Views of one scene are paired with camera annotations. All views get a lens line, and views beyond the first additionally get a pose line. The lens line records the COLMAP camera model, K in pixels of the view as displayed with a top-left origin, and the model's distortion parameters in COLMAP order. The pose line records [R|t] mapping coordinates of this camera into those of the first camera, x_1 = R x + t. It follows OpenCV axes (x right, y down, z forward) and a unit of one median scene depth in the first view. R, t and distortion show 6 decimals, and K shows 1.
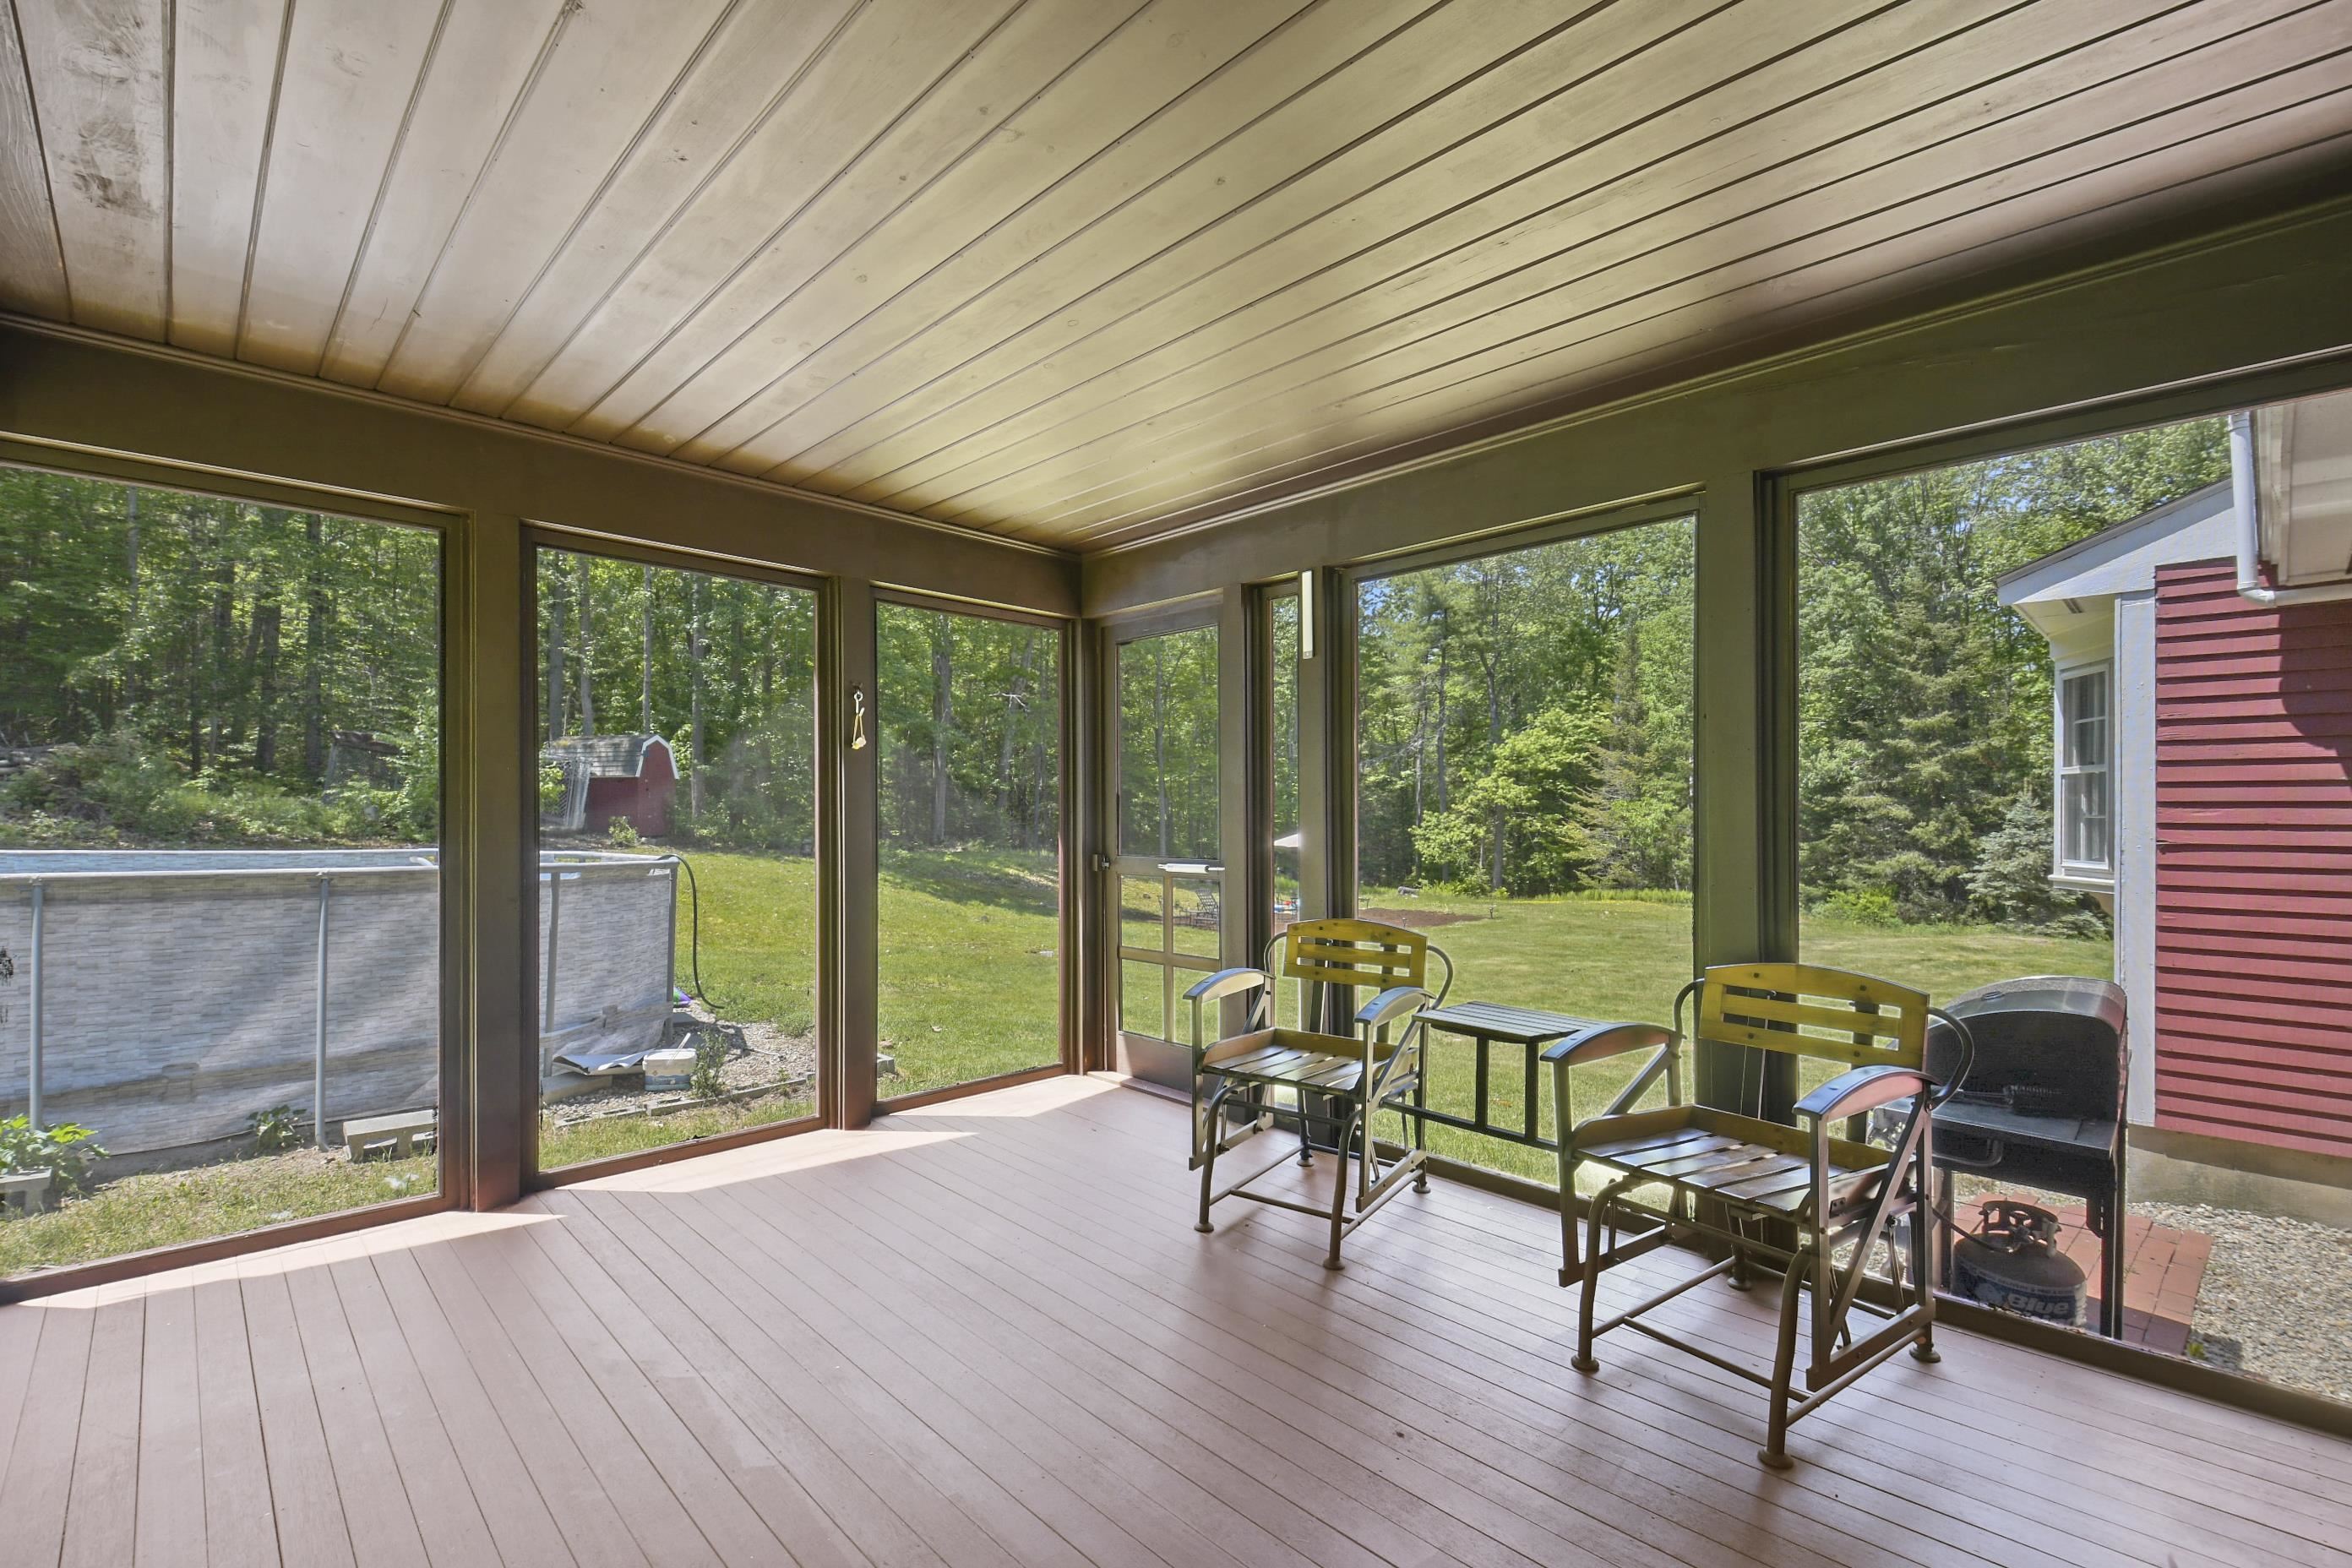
lens RADIAL K [[1040.7, 0, 1152.5], [0, 1040.7, 801.9], [0, 0, 1]] dist [0.002006, -0.000154]
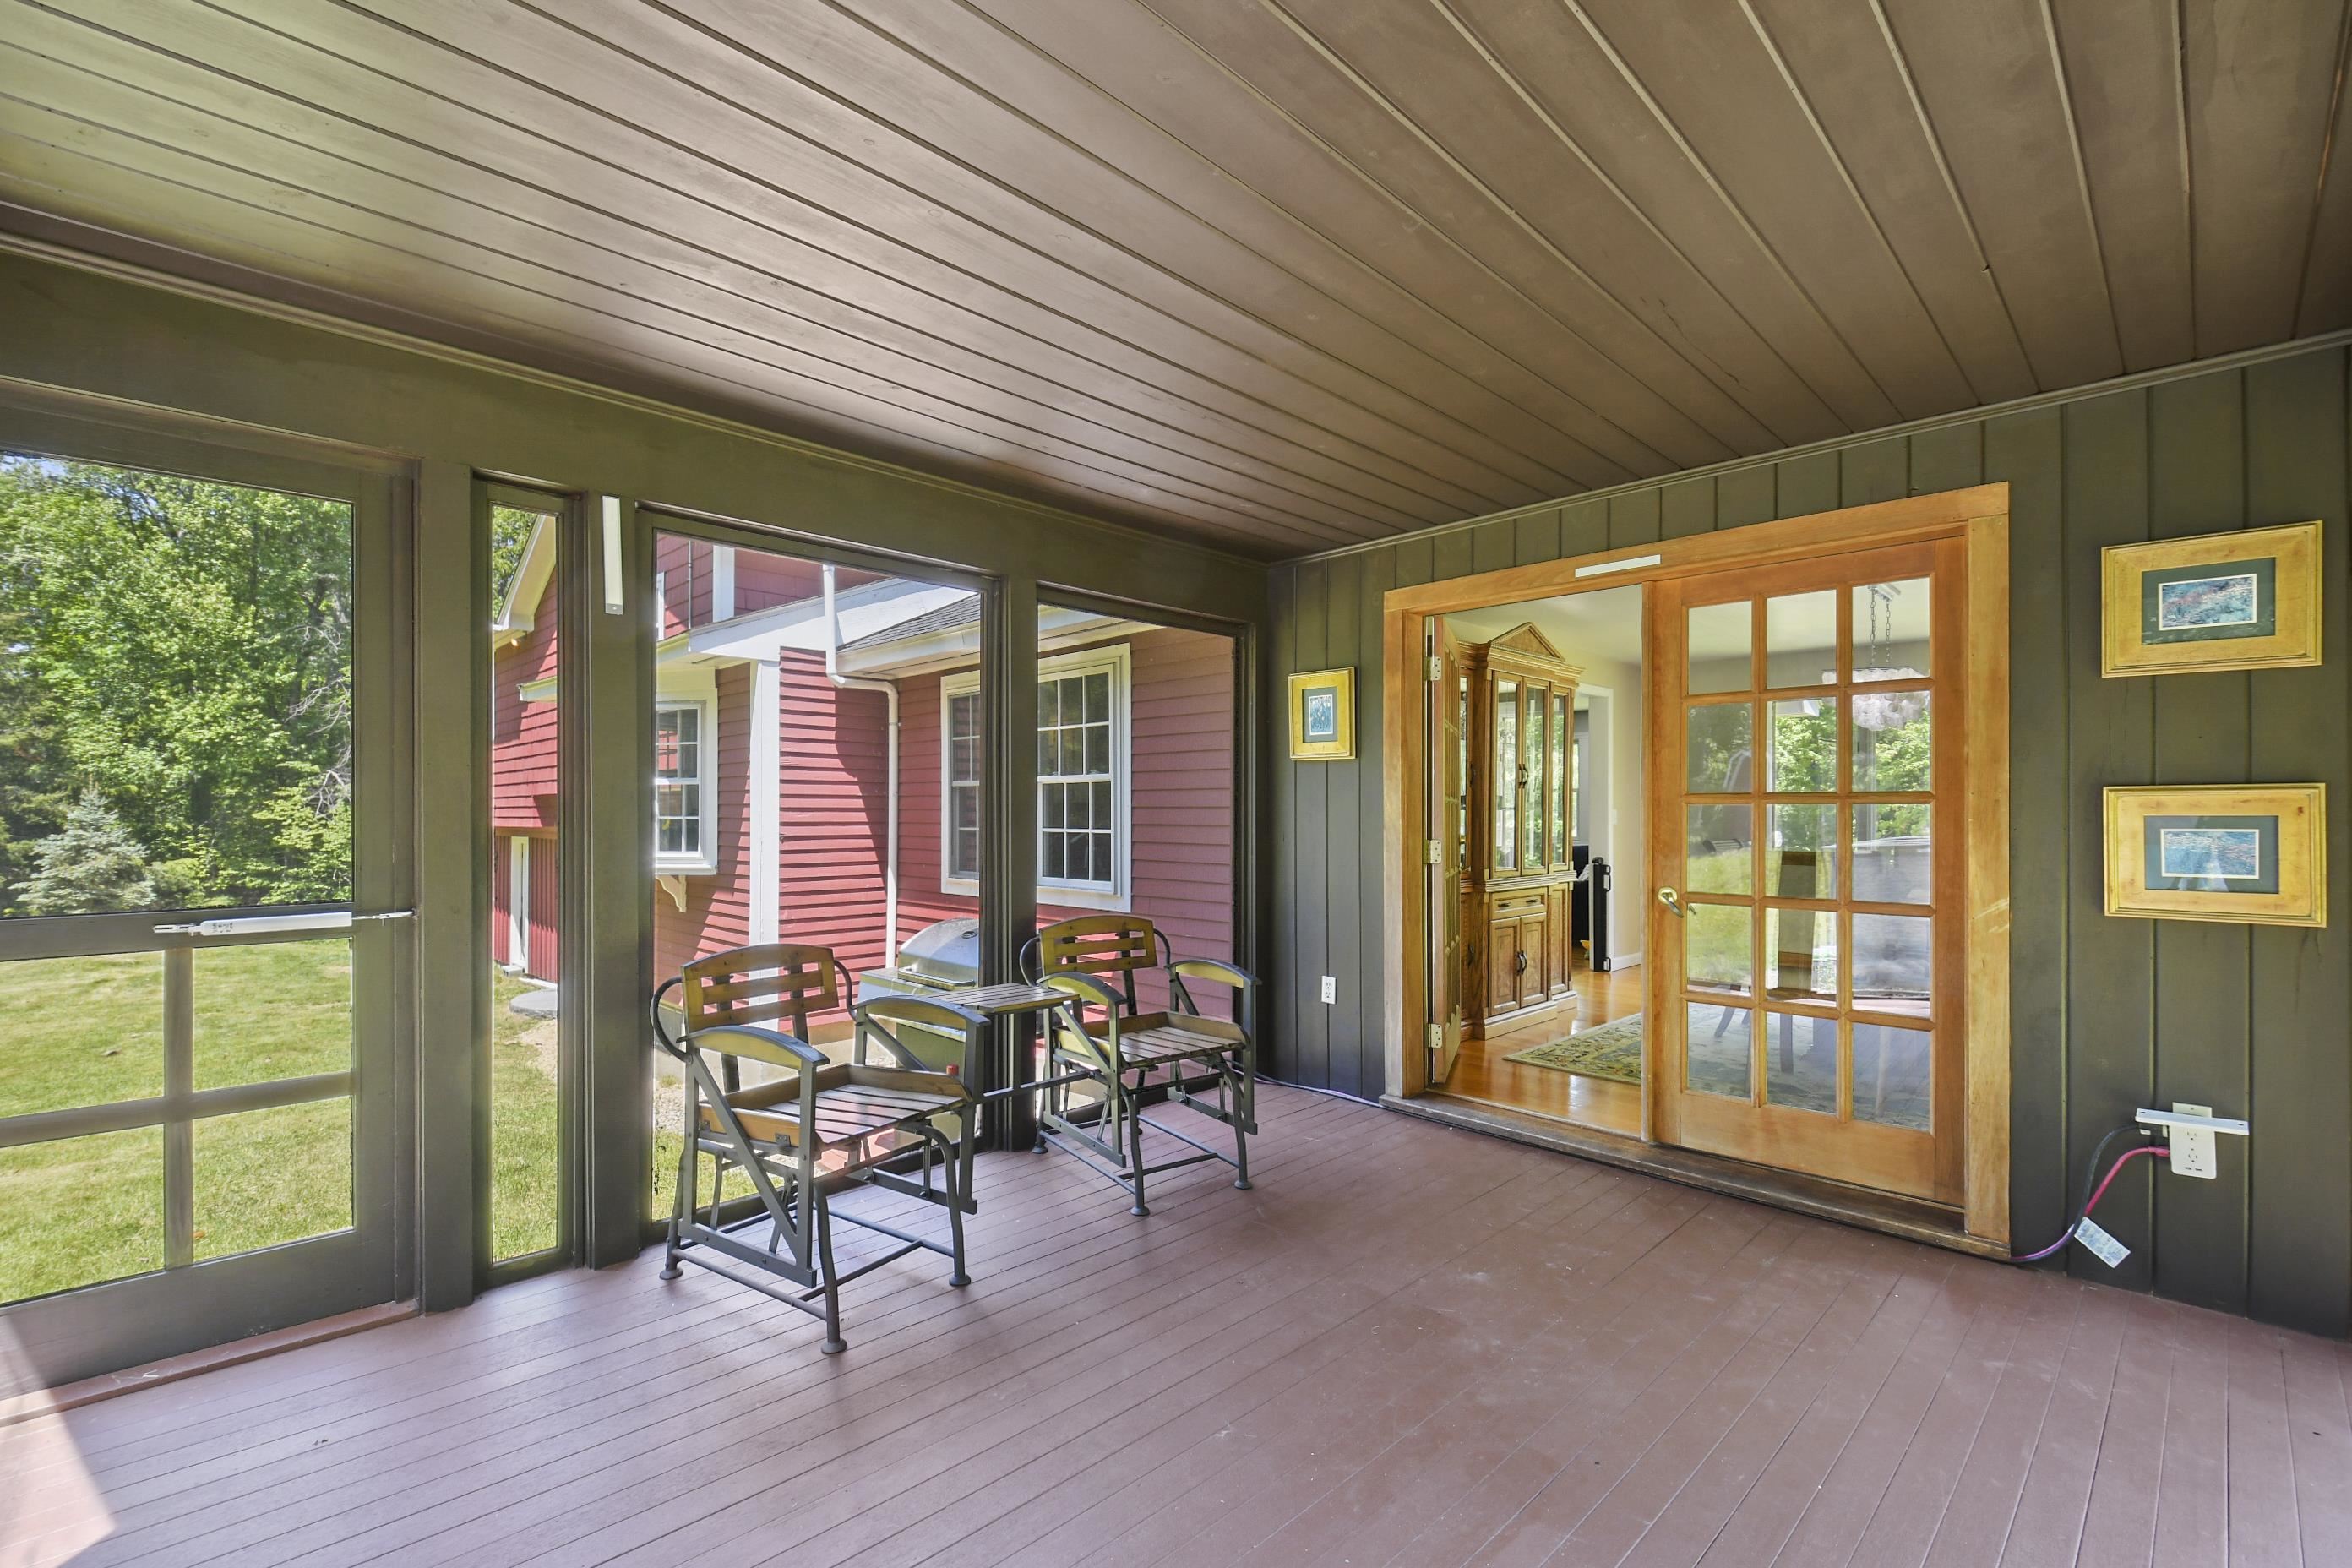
lens RADIAL K [[1040.7, 0, 1152.0], [0, 1040.7, 800.2], [0, 0, 1]] dist [0.002006, -0.000154]
pose [[-0.029774, 0.006721, 0.999534, -0.513710], [-0.007739, 0.999946, -0.006955, -0.003917], [-0.999527, -0.007942, -0.029720, 0.524262]]
